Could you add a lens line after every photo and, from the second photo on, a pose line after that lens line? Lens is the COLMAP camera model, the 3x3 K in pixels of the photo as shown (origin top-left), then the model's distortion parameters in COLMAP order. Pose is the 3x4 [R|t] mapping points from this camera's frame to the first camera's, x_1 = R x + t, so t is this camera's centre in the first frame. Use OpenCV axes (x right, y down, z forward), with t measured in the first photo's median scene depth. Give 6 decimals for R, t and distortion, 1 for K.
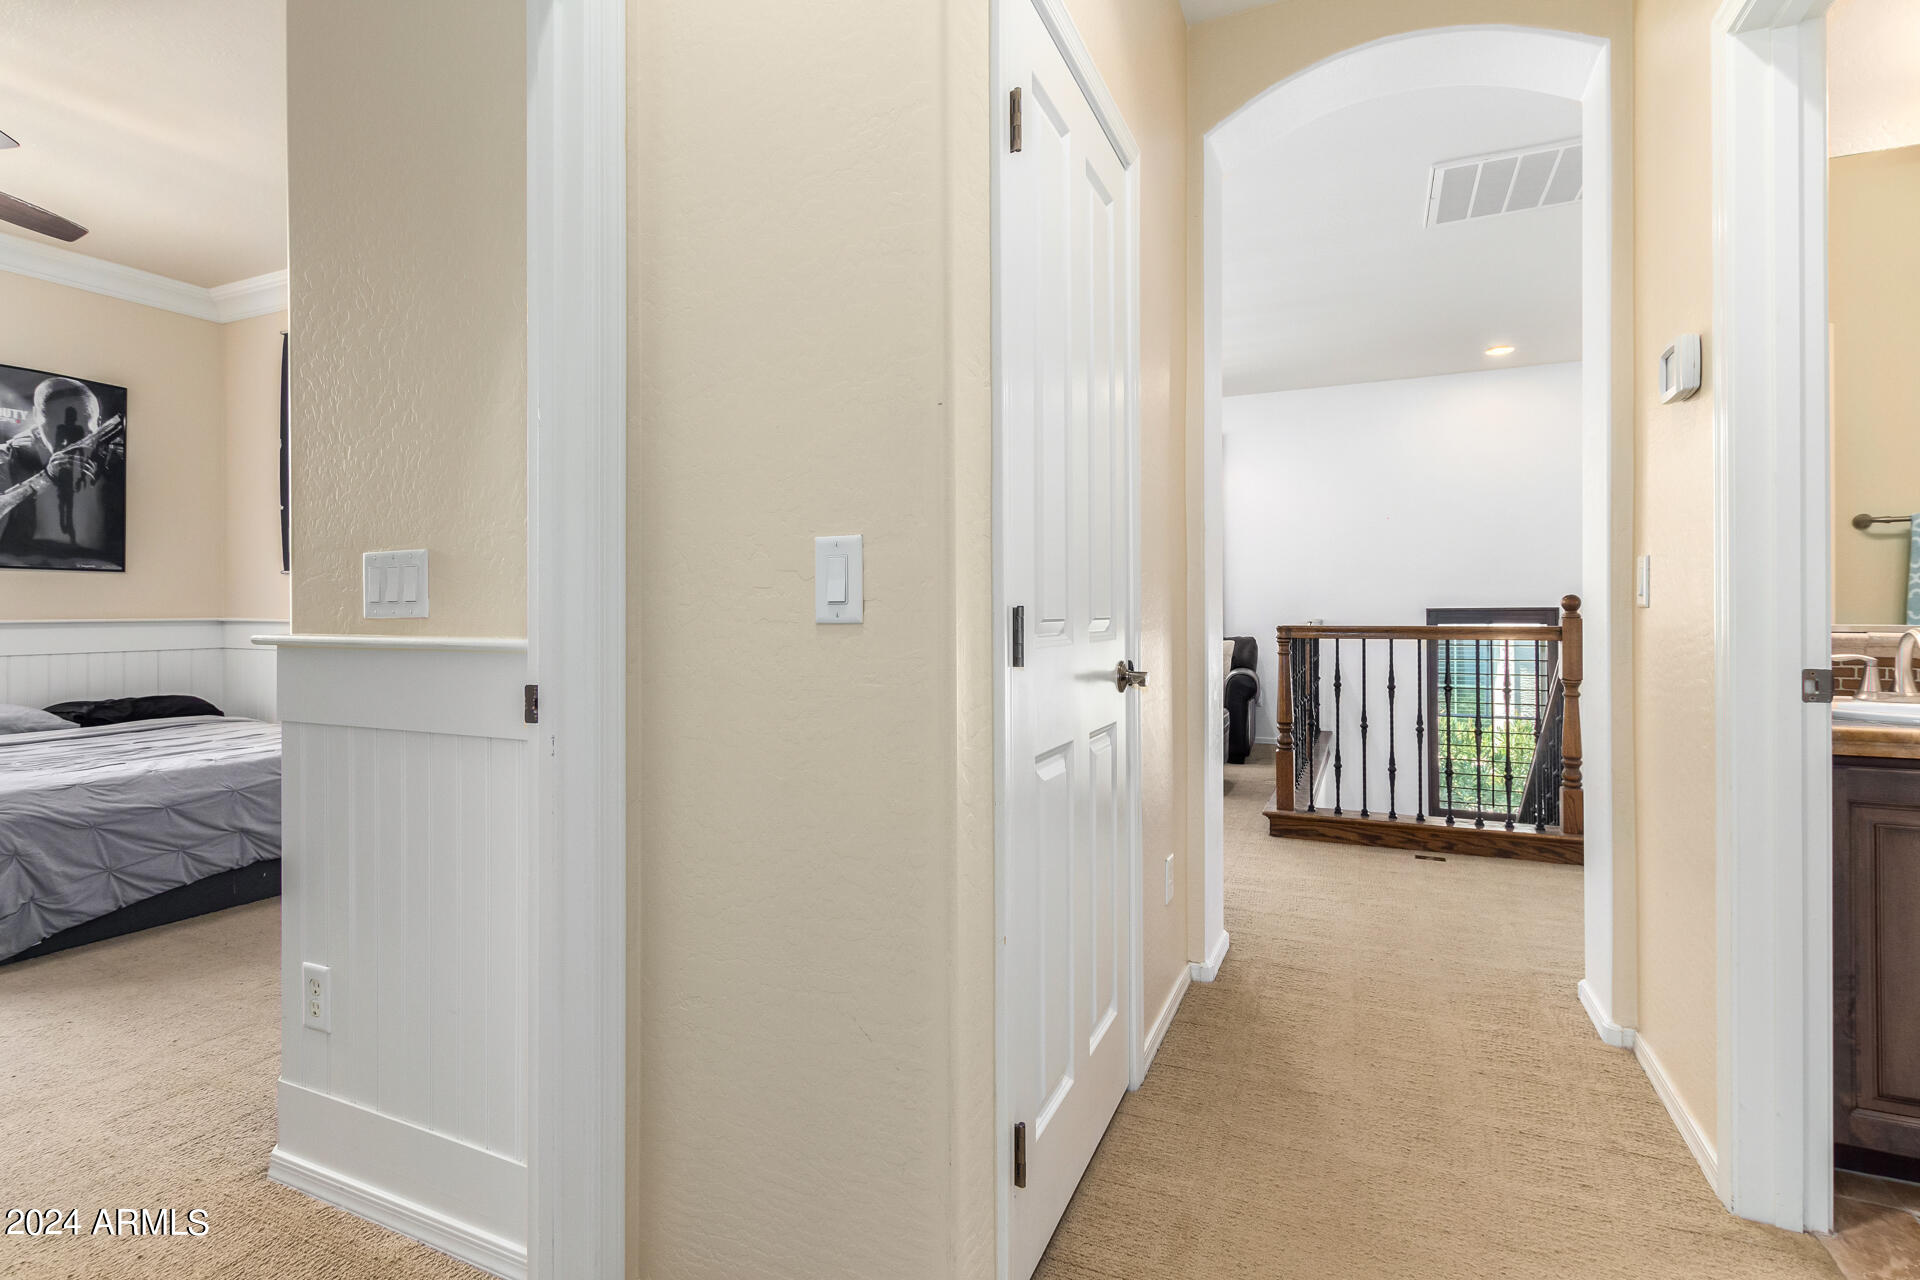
lens RADIAL K [[907.3, 0, 960.9], [0, 907.3, 622.9], [0, 0, 1]] dist [0.002689, -0.001387]
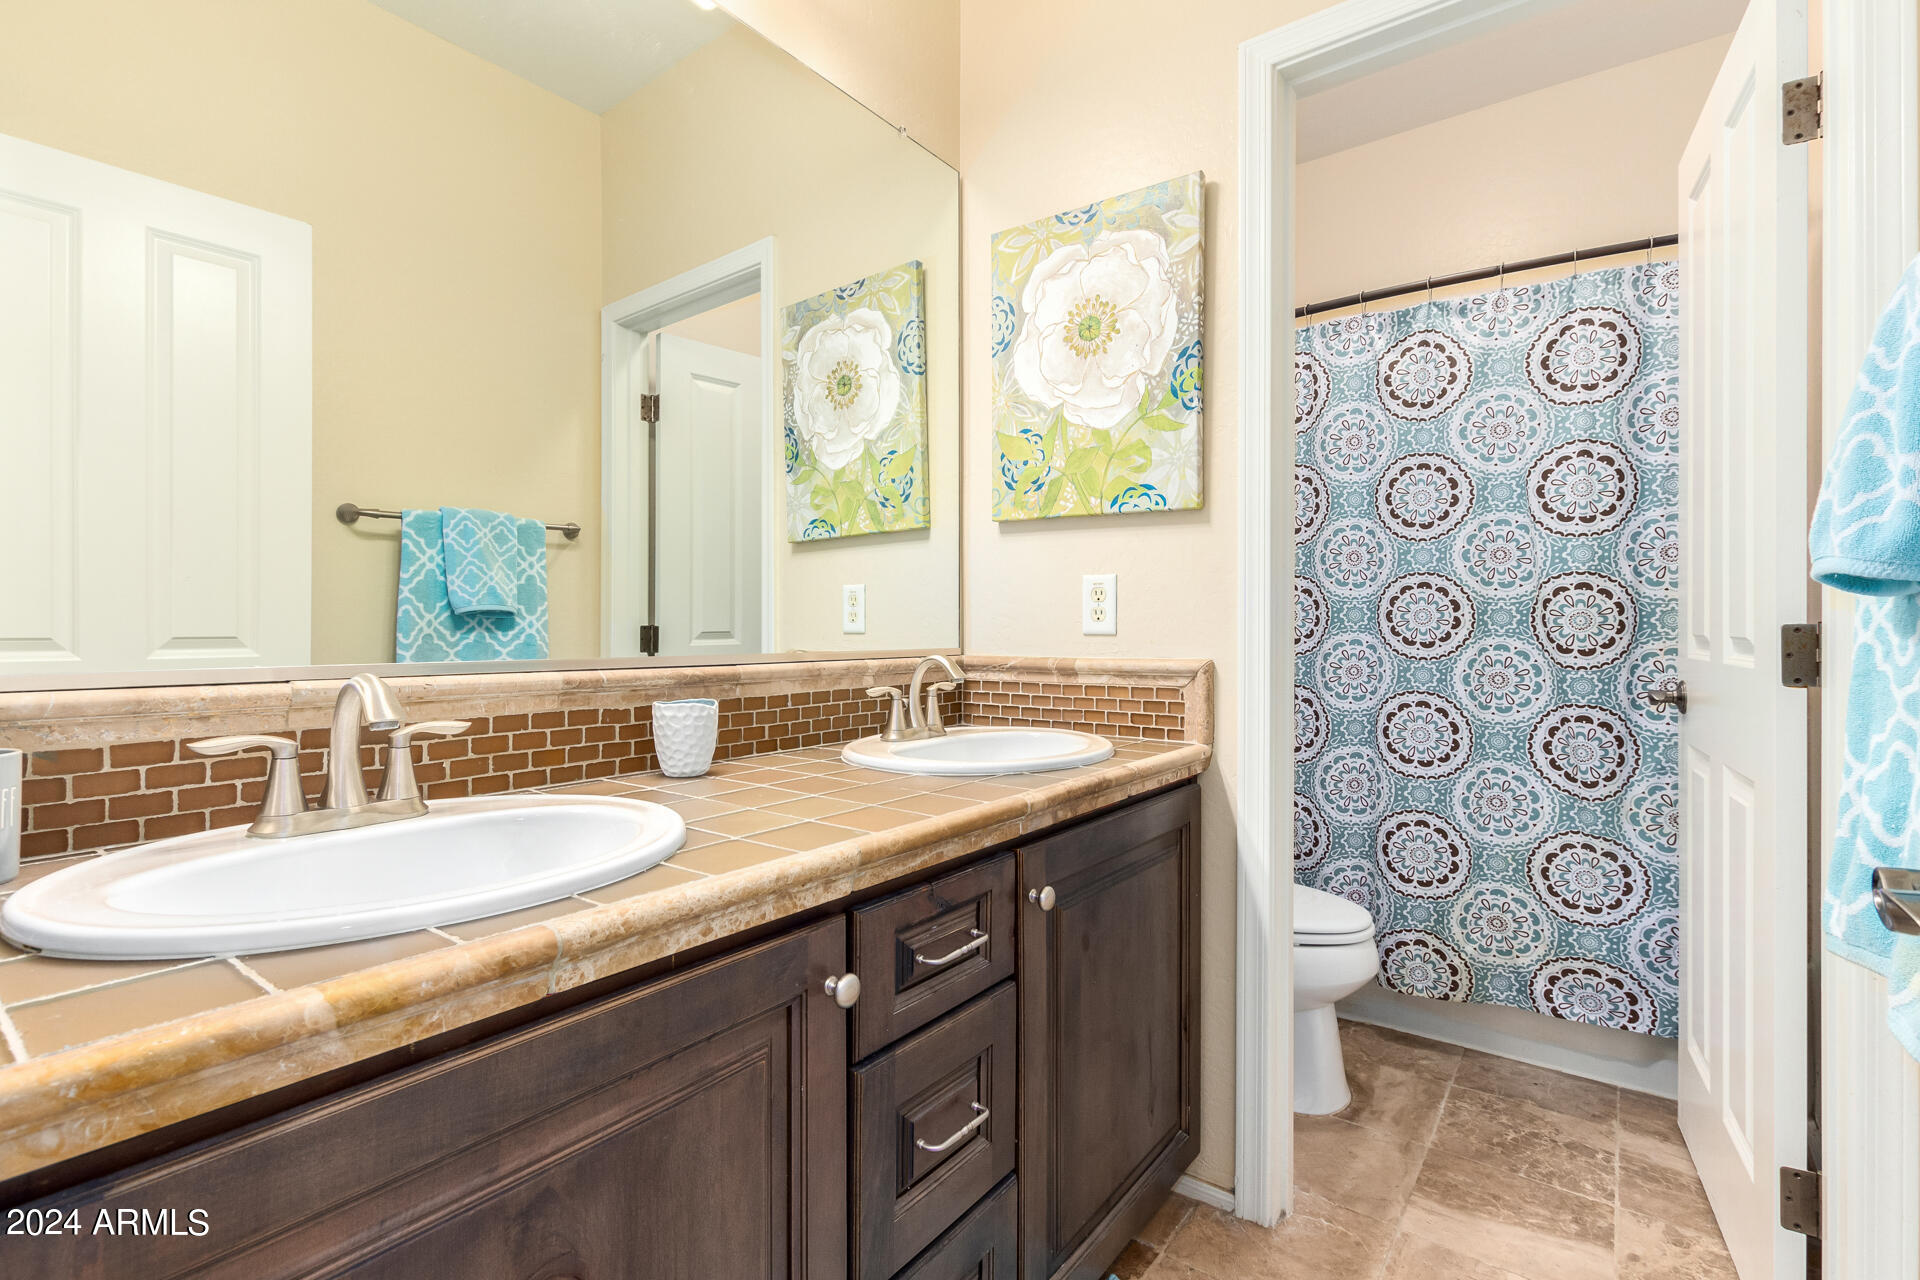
lens RADIAL K [[907.3, 0, 960.9], [0, 907.3, 622.9], [0, 0, 1]] dist [0.002689, -0.001387]
pose [[0.232317, 0.007130, 0.972614, 0.399234], [0.013030, 0.999861, -0.010442, -0.007735], [-0.972553, 0.015099, 0.232191, 0.351869]]
